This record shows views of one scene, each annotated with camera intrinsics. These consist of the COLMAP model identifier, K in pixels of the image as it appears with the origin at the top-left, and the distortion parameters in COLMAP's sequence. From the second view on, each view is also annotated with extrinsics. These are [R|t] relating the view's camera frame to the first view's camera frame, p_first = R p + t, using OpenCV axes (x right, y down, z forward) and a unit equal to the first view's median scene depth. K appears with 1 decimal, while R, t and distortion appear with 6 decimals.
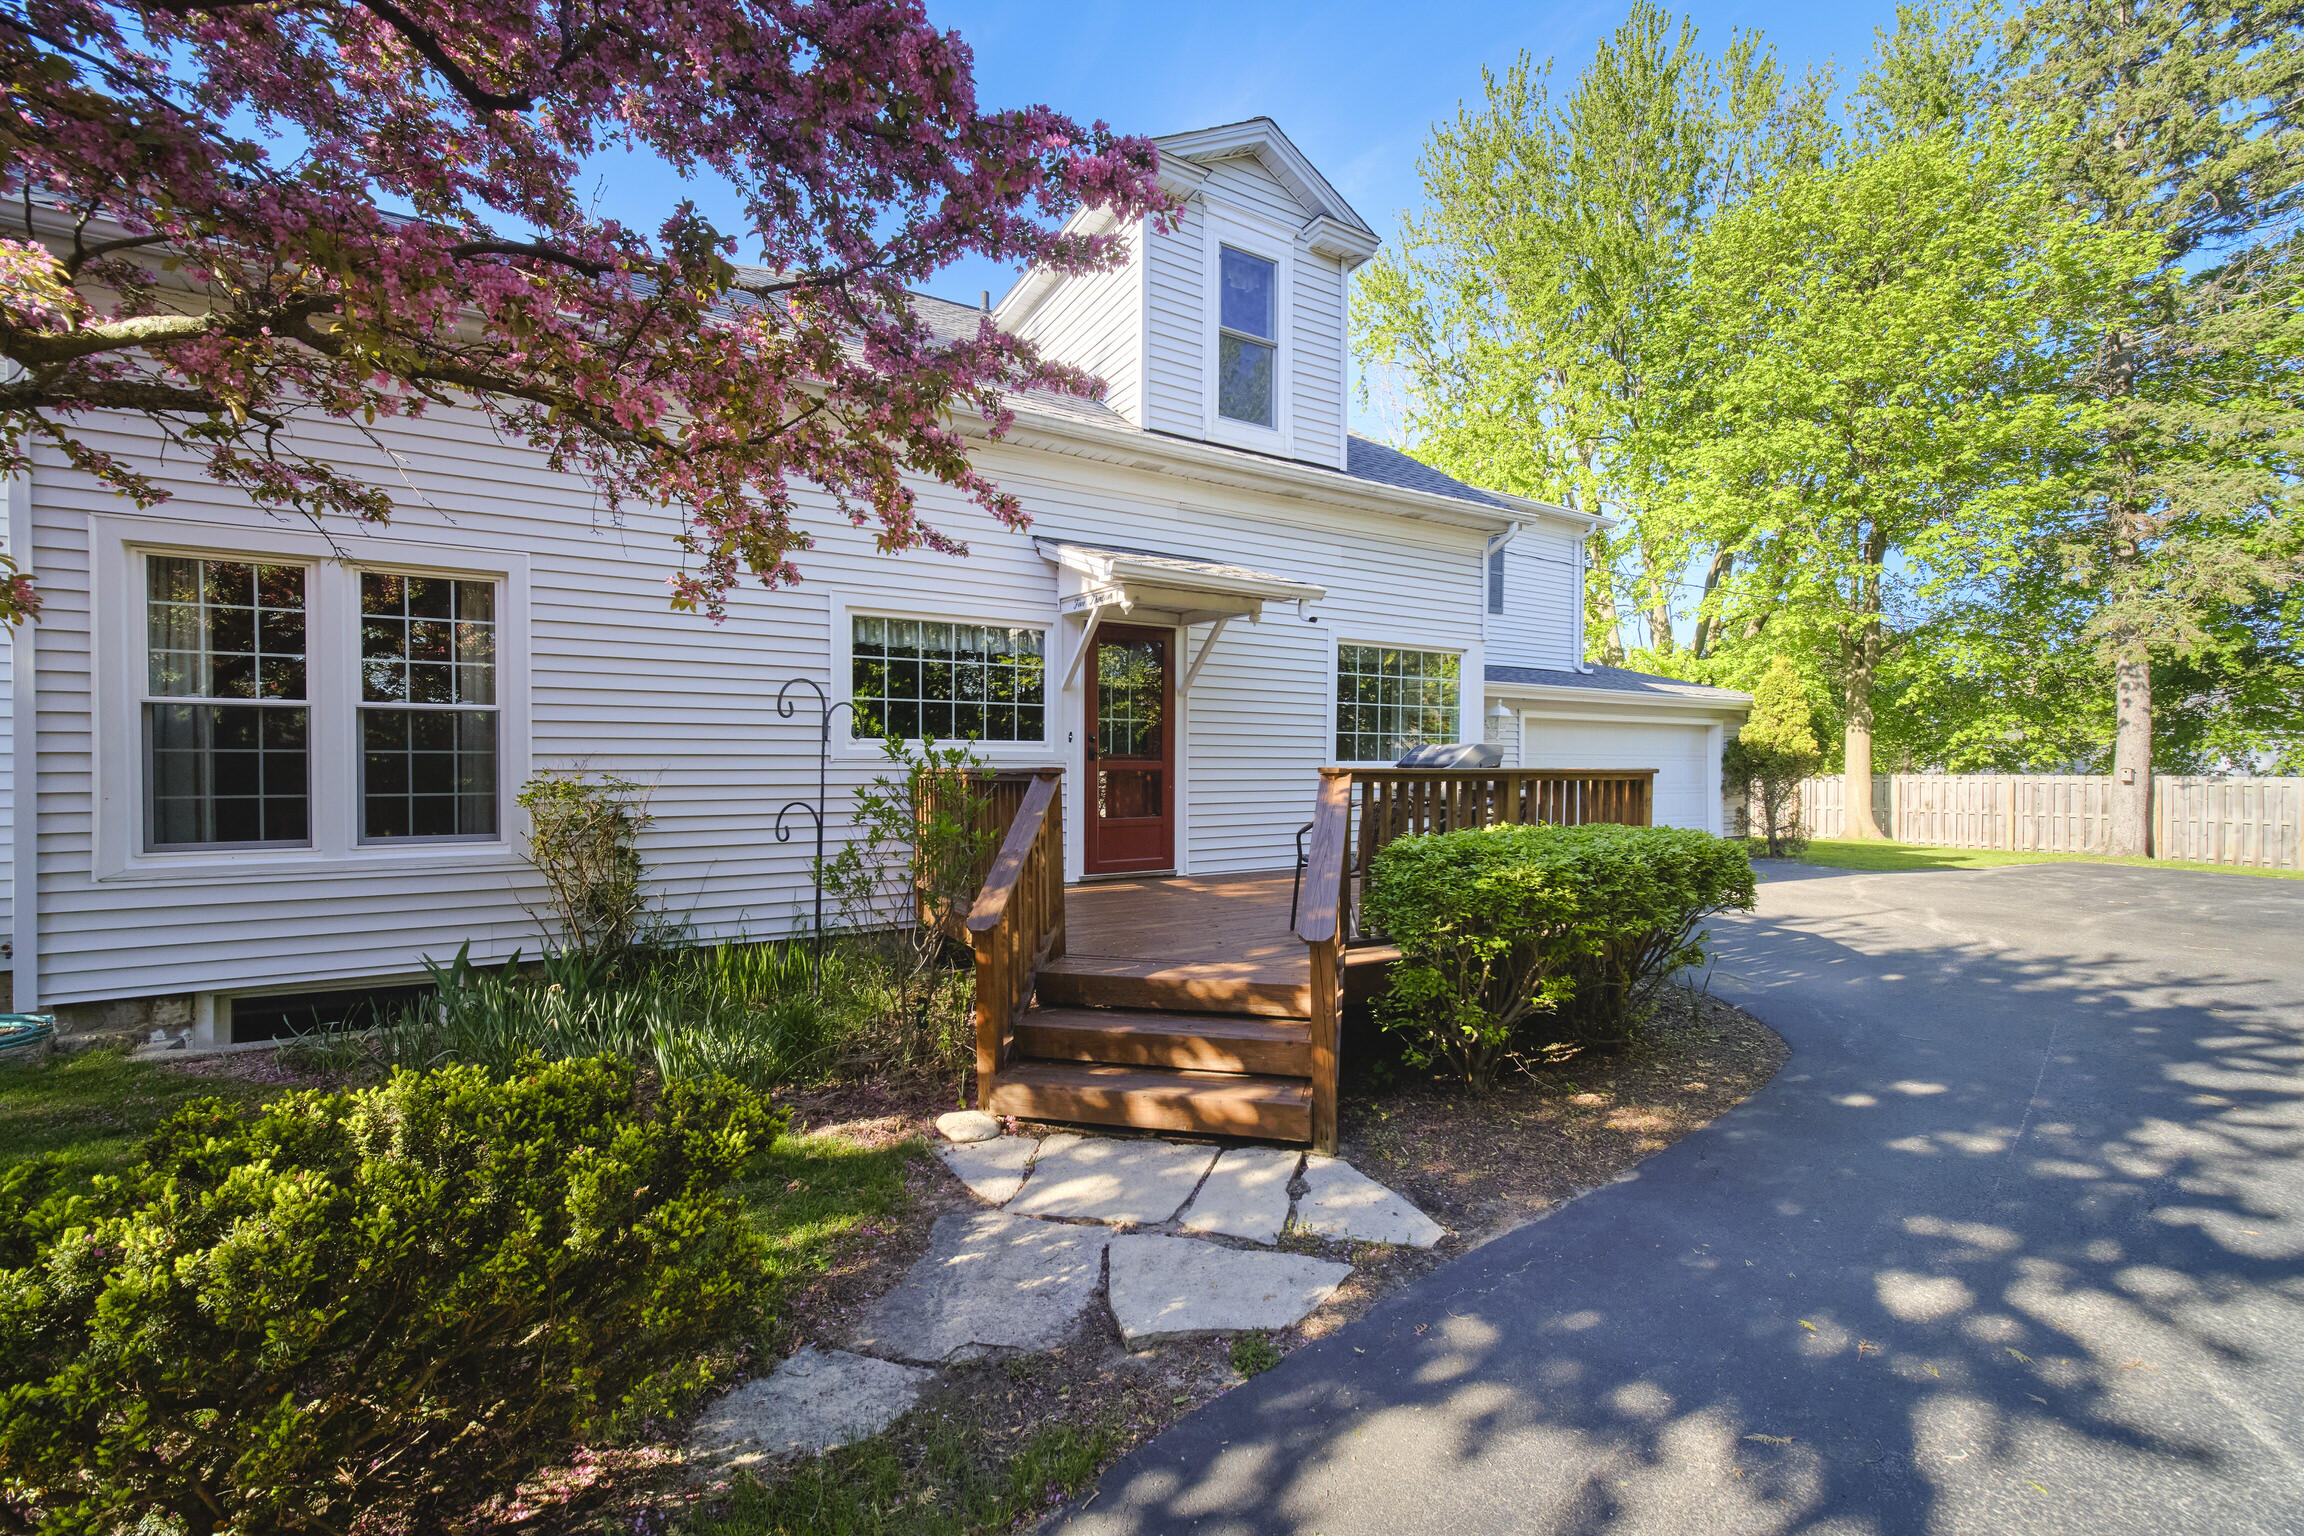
lens RADIAL K [[923.5, 0, 1130.4], [0, 923.5, 785.1], [0, 0, 1]] dist [-0.002560, 0.000607]
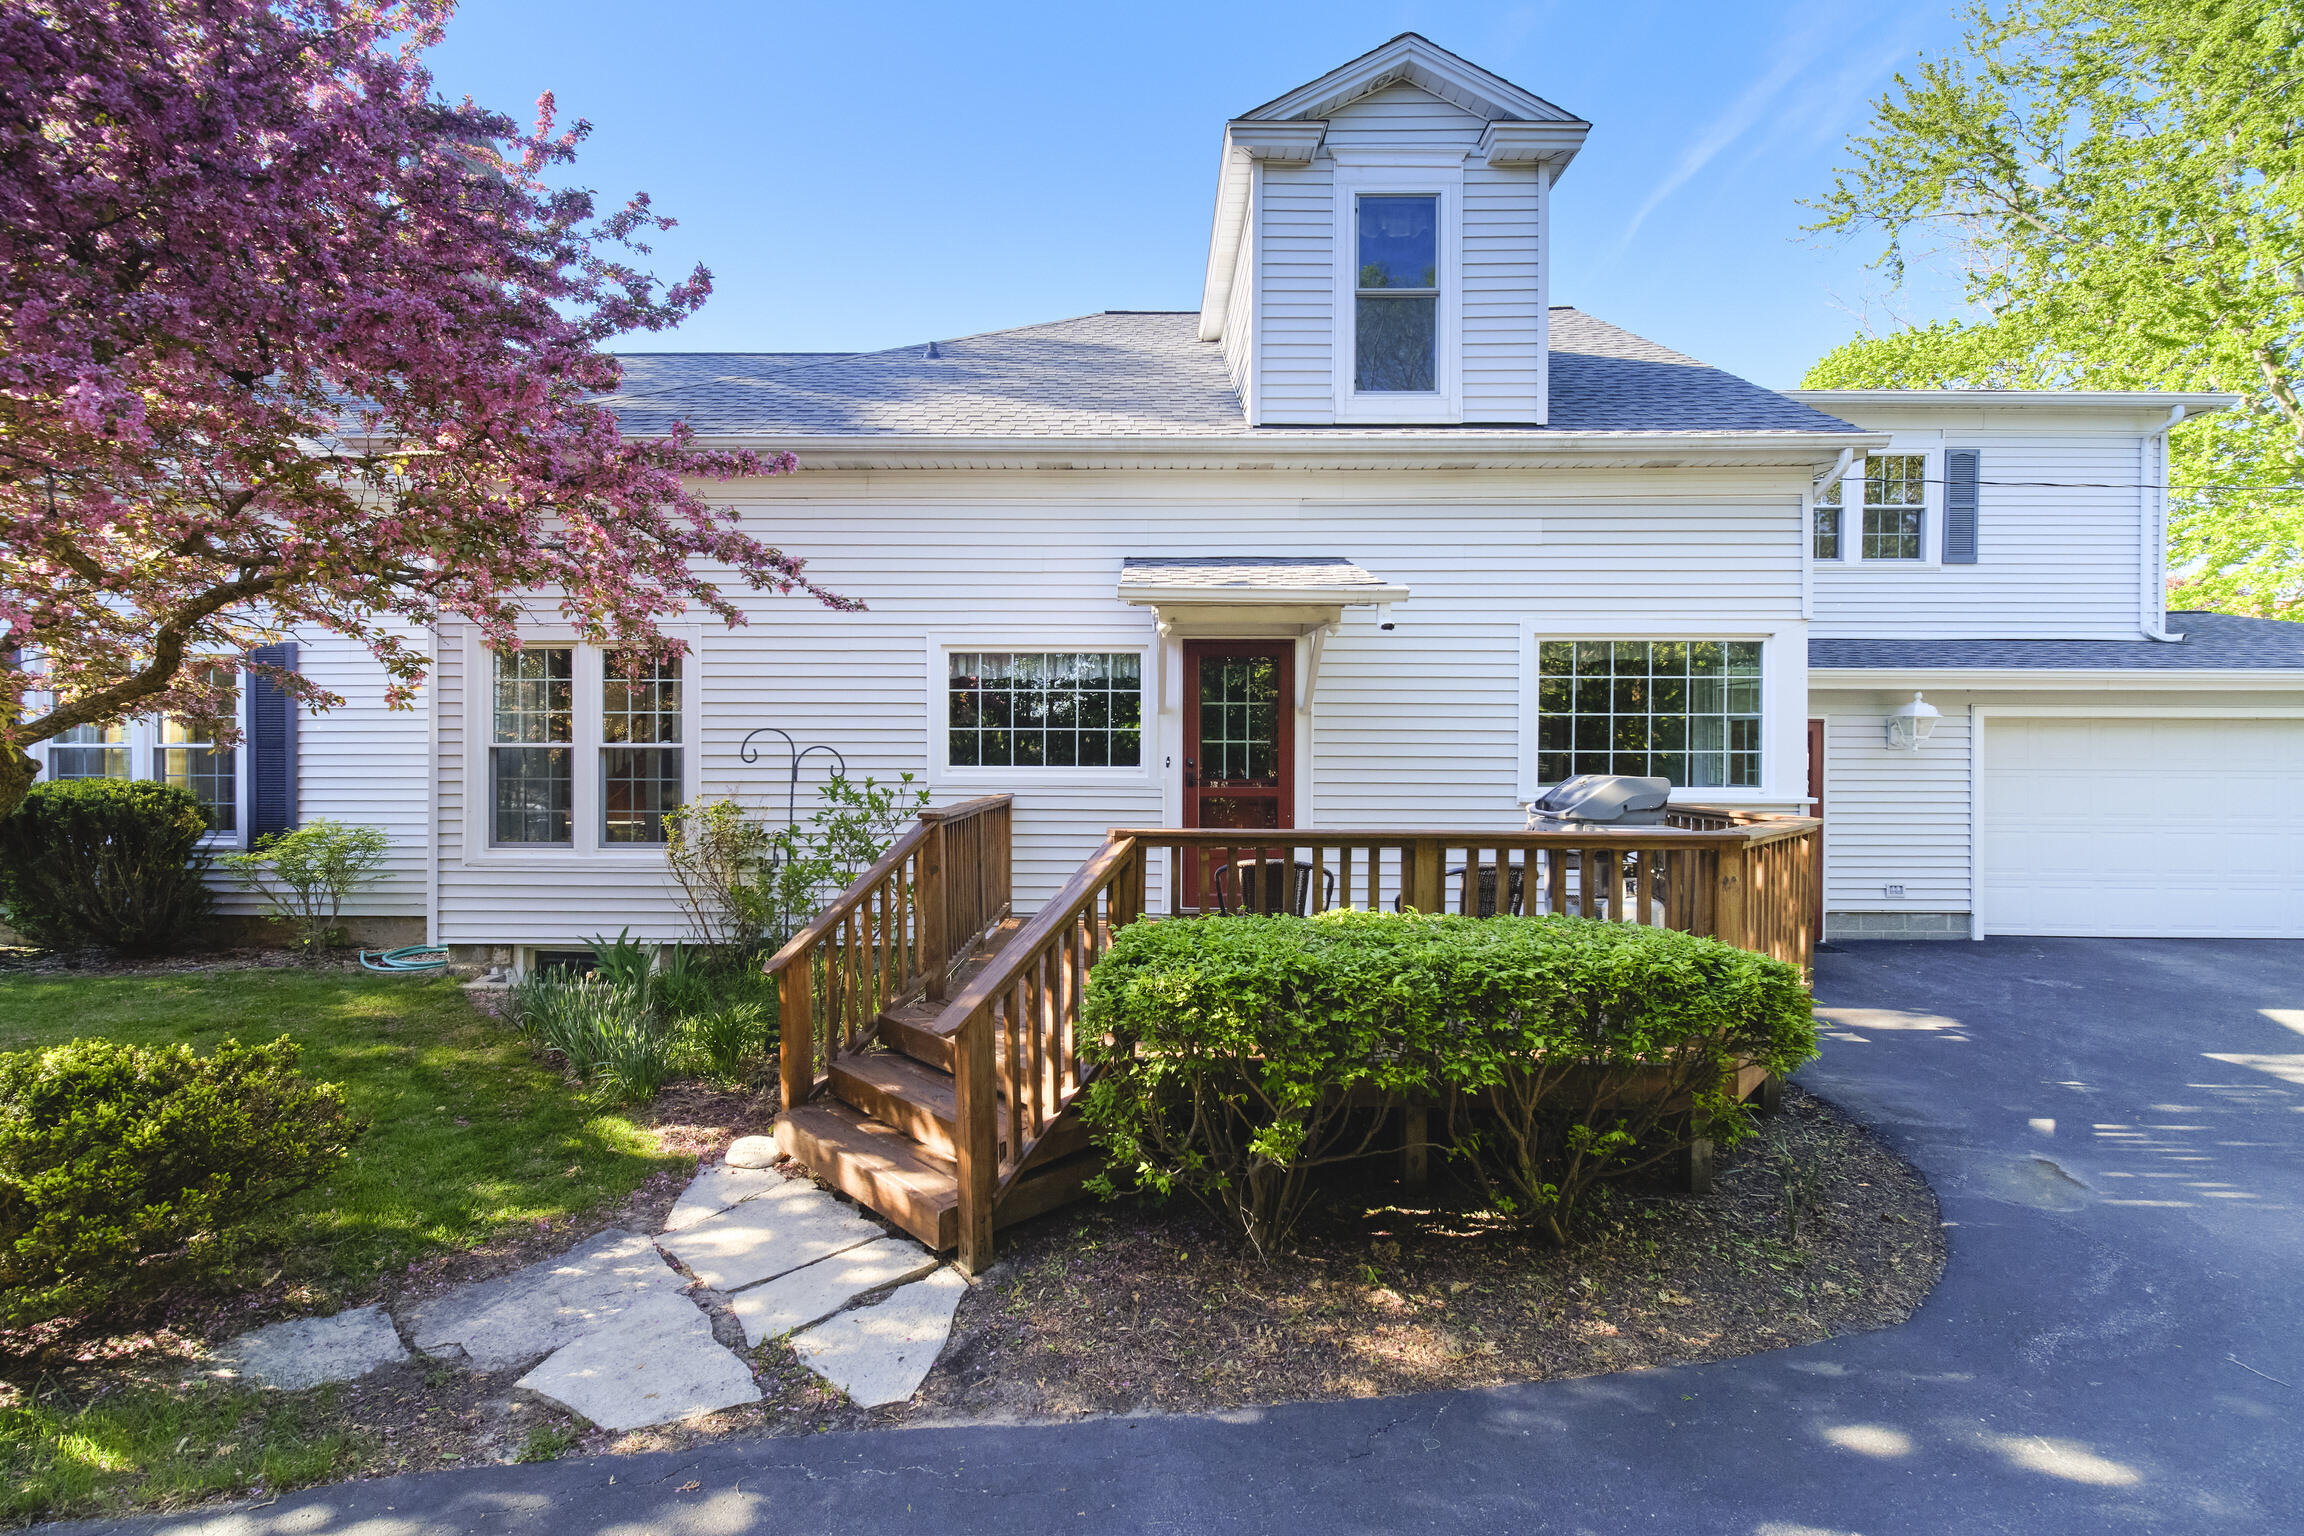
lens RADIAL K [[923.5, 0, 1093.8], [0, 923.5, 772.0], [0, 0, 1]] dist [-0.002560, 0.000607]
pose [[0.860506, 0.010002, -0.509342, 0.467875], [-0.012337, 0.999923, -0.001209, -0.051382], [0.509290, 0.007324, 0.860564, 0.174186]]
